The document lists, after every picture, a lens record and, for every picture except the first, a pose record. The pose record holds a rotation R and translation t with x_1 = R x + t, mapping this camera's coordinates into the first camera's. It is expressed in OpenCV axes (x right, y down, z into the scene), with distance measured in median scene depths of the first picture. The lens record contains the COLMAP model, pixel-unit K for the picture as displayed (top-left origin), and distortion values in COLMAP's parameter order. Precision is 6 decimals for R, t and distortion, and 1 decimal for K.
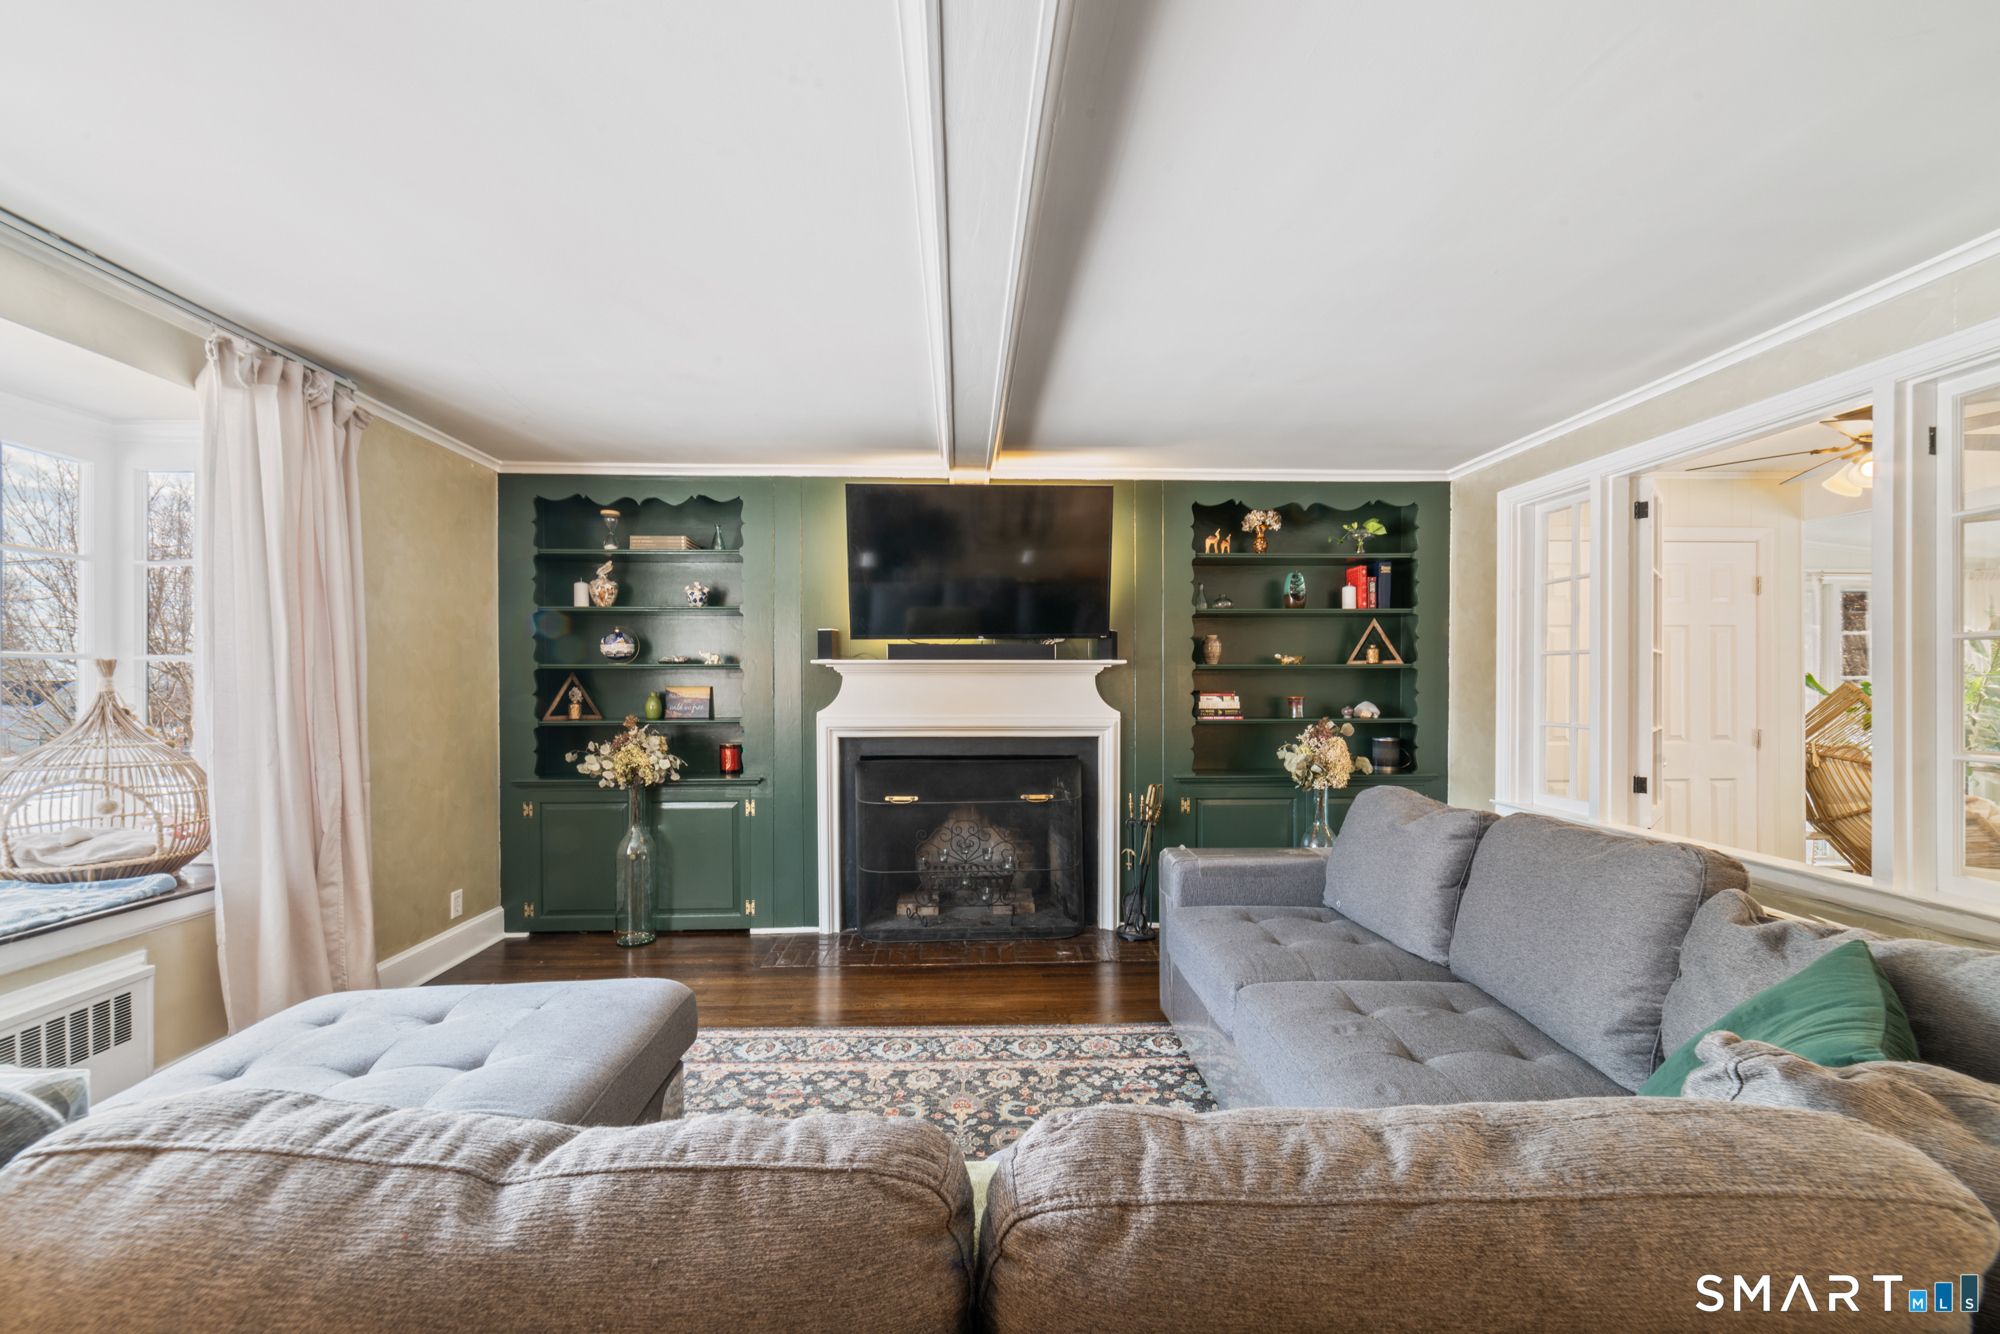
lens RADIAL K [[799.1, 0, 1000.1], [0, 799.1, 689.7], [0, 0, 1]] dist [0.000208, -0.000004]
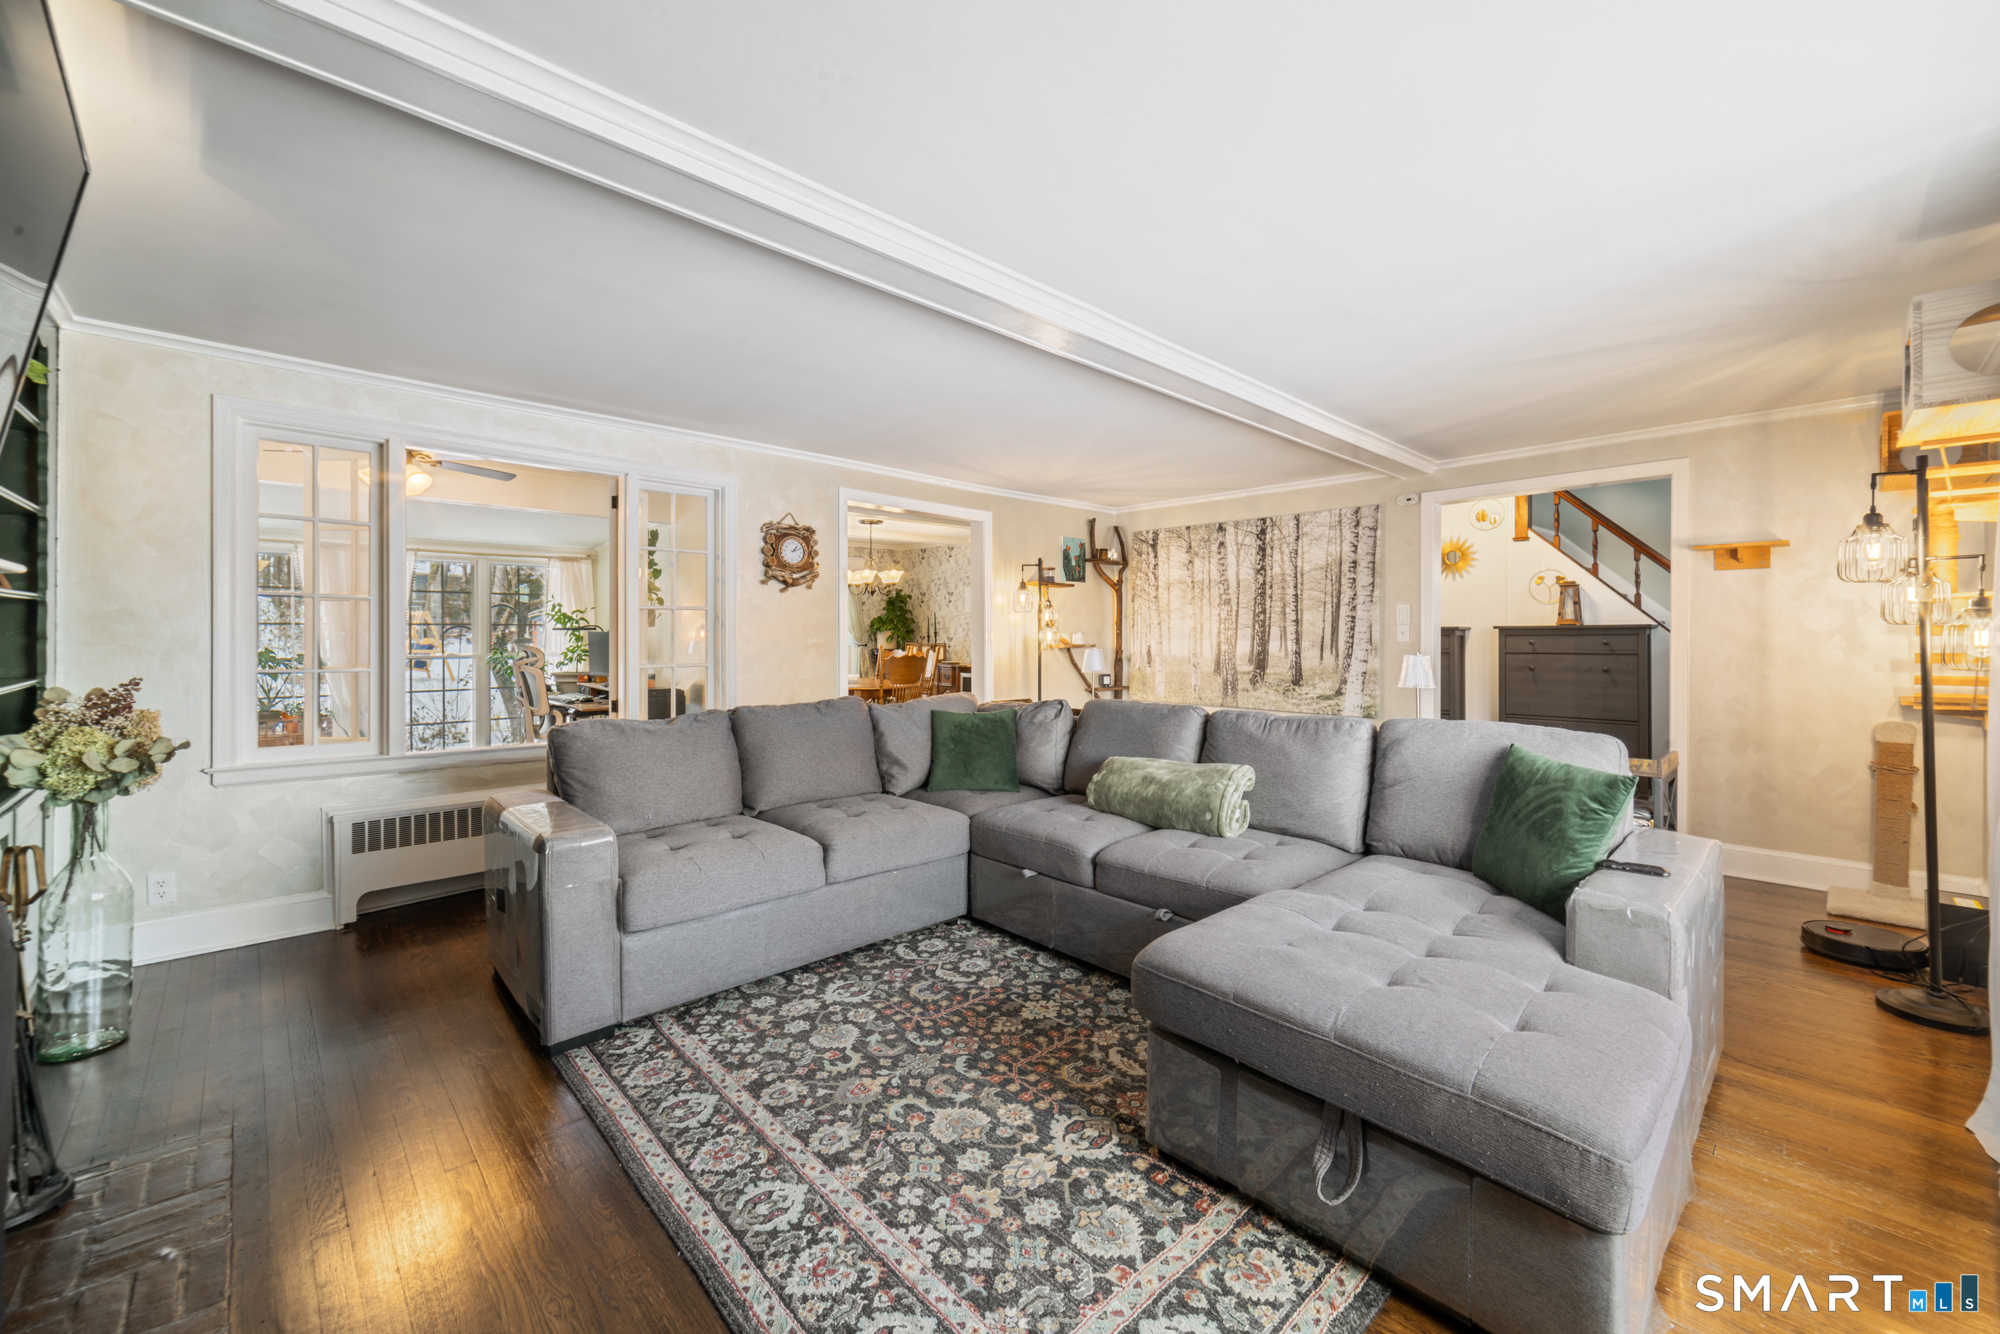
lens RADIAL K [[786.4, 0, 999.9], [0, 786.4, 635.2], [0, 0, 1]] dist [0.001057, -0.000009]
pose [[-0.658111, -0.001930, 0.752918, -0.764310], [-0.000648, 0.999998, 0.001997, -0.001456], [-0.752921, 0.000827, -0.658111, 1.358060]]
